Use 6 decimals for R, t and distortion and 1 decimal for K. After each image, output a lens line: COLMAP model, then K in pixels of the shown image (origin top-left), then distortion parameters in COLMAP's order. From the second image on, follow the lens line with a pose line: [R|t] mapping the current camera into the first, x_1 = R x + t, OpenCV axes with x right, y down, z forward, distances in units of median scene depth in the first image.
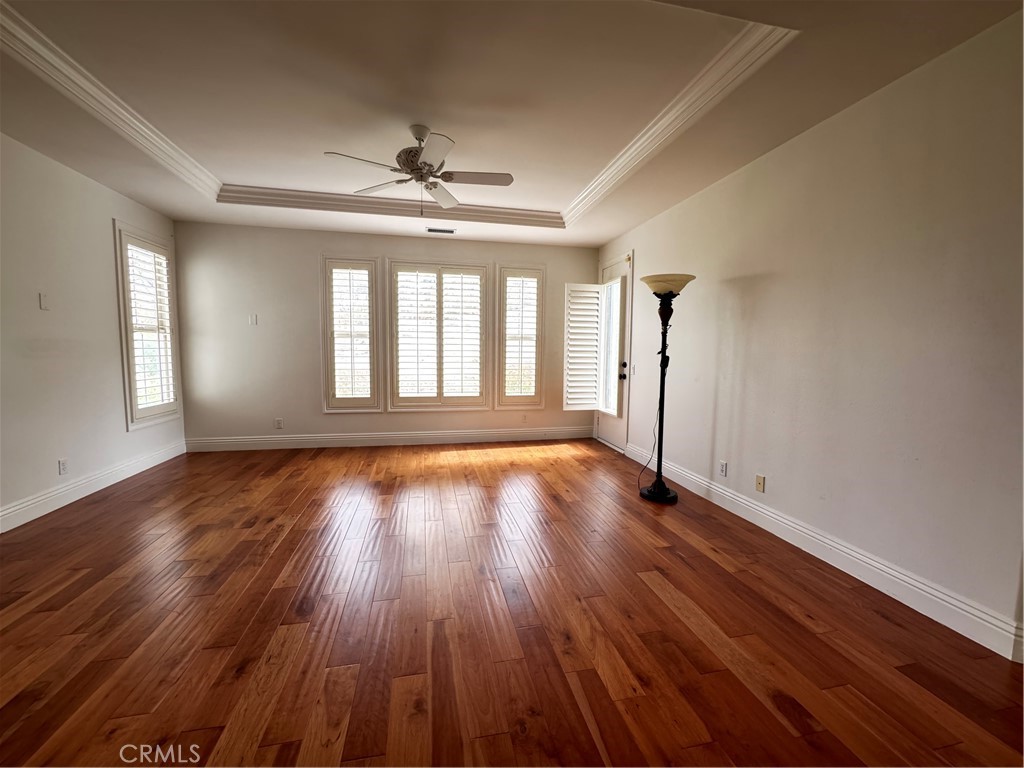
lens RADIAL K [[407.9, 0, 512.9], [0, 407.9, 384.8], [0, 0, 1]] dist [-0.002988, 0.000503]
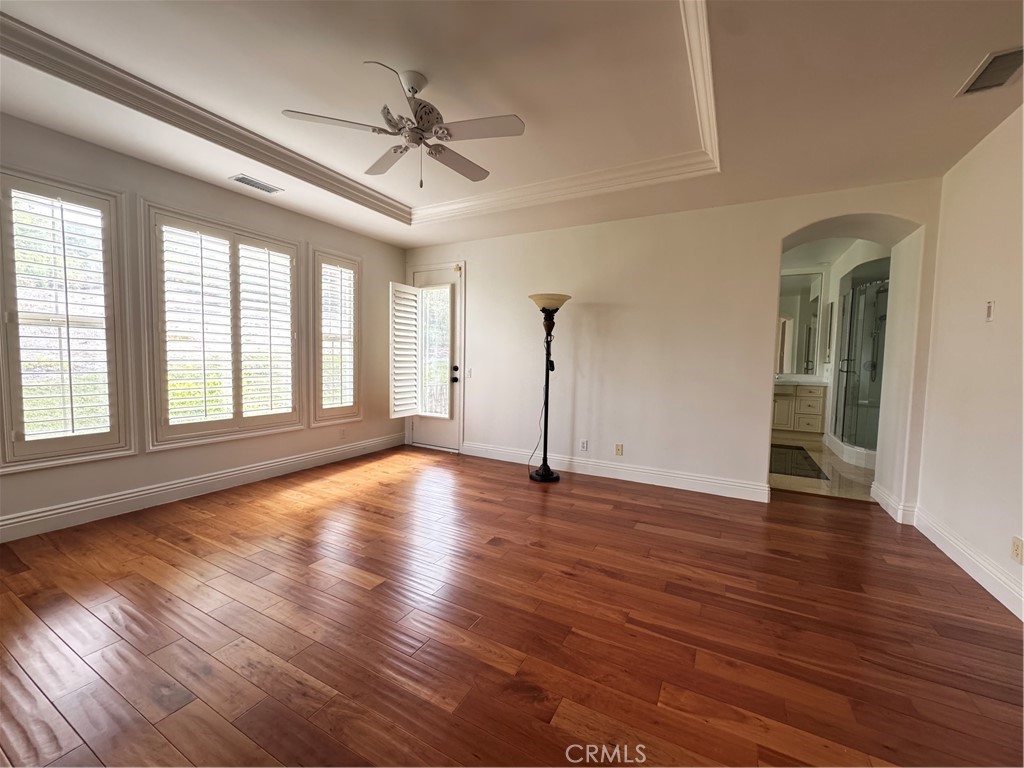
lens RADIAL K [[407.9, 0, 513.7], [0, 407.9, 383.3], [0, 0, 1]] dist [-0.002988, 0.000503]
pose [[0.652775, -0.043770, 0.756286, -0.413406], [0.051353, 0.998590, 0.013469, -0.016642], [-0.755809, 0.030045, 0.654102, 0.193723]]
